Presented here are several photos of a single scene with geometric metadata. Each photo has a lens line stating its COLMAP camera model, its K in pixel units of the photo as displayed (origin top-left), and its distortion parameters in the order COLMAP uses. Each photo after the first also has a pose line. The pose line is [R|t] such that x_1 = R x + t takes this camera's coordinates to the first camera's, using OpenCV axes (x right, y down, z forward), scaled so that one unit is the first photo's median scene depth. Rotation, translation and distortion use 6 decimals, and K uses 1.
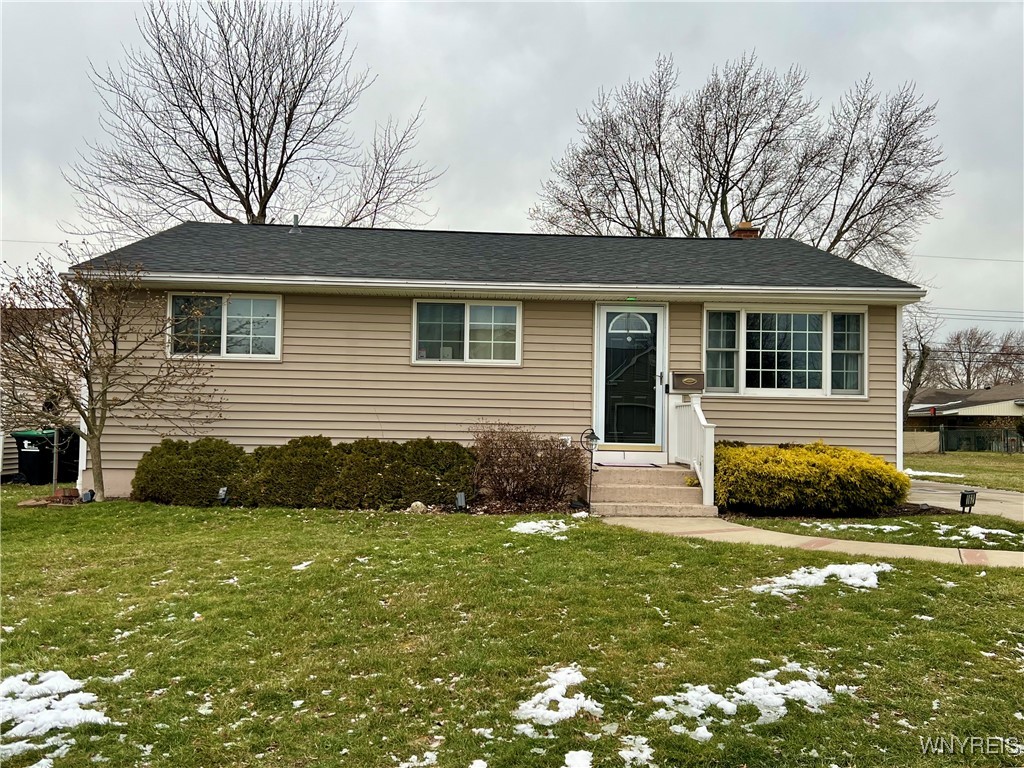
lens RADIAL K [[898.8, 0, 512.0], [0, 898.8, 384.0], [0, 0, 1]] dist [0.175665, -0.364602]
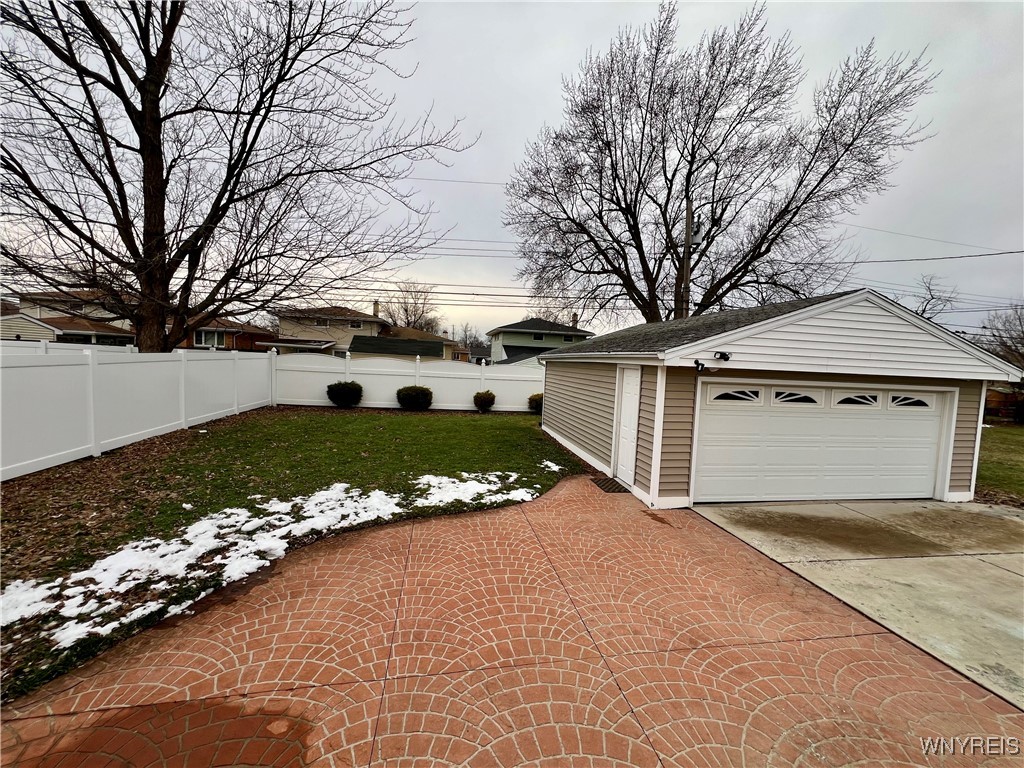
lens RADIAL K [[405.8, 0, 512.1], [0, 405.8, 387.7], [0, 0, 1]] dist [-0.000856, 0.000039]
pose [[0.991723, 0.022872, 0.126344, -0.114761], [-0.038590, 0.991607, 0.123393, -0.021178], [-0.122462, -0.127247, 0.984282, 1.774850]]
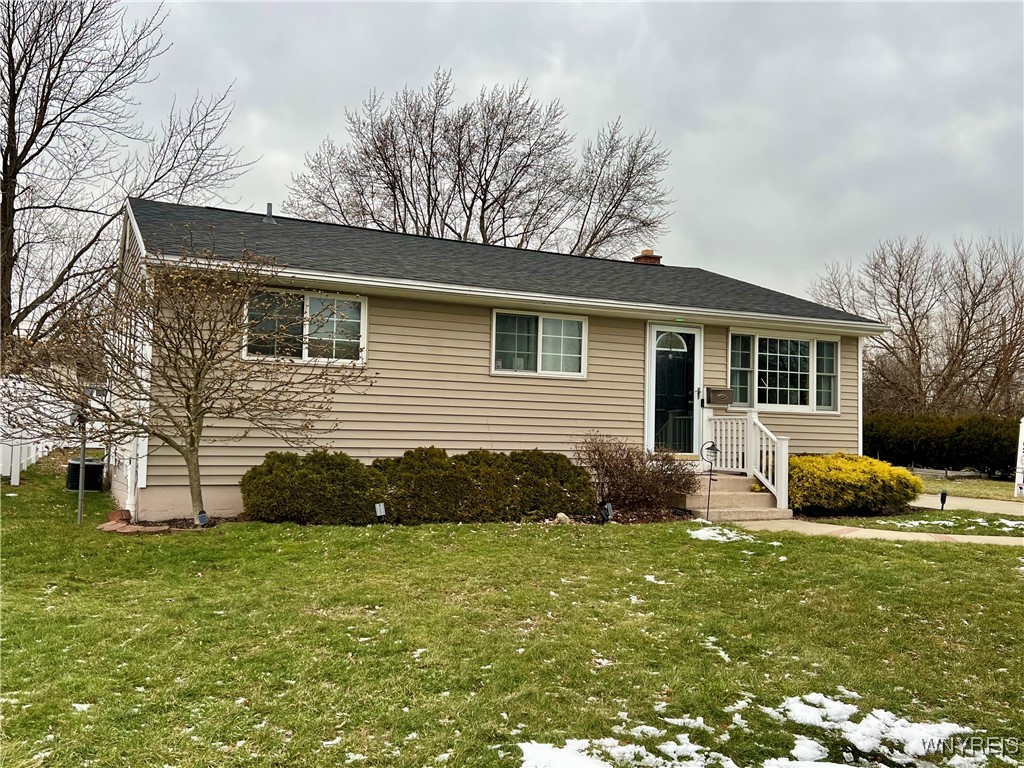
lens RADIAL K [[894.2, 0, 512.0], [0, 894.2, 384.0], [0, 0, 1]] dist [0.099950, -0.001812]
pose [[0.920983, 0.024437, 0.388836, -0.468514], [-0.024732, 0.999685, -0.004248, -0.007485], [-0.388817, -0.005704, 0.921297, 0.081087]]
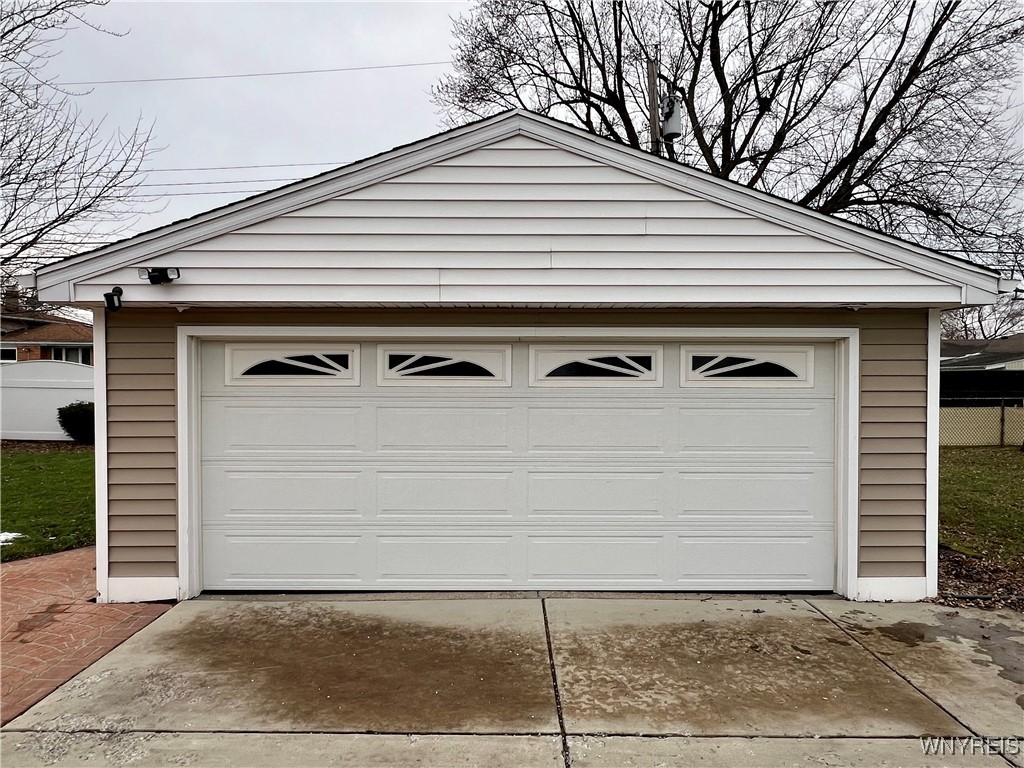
lens RADIAL K [[626.2, 0, 509.1], [0, 626.2, 392.8], [0, 0, 1]] dist [-0.003157, 0.001764]
pose [[0.998899, -0.011289, -0.045530, 0.367260], [0.014655, 0.997128, 0.074299, 0.030175], [0.044560, -0.074885, 0.996196, 1.868915]]
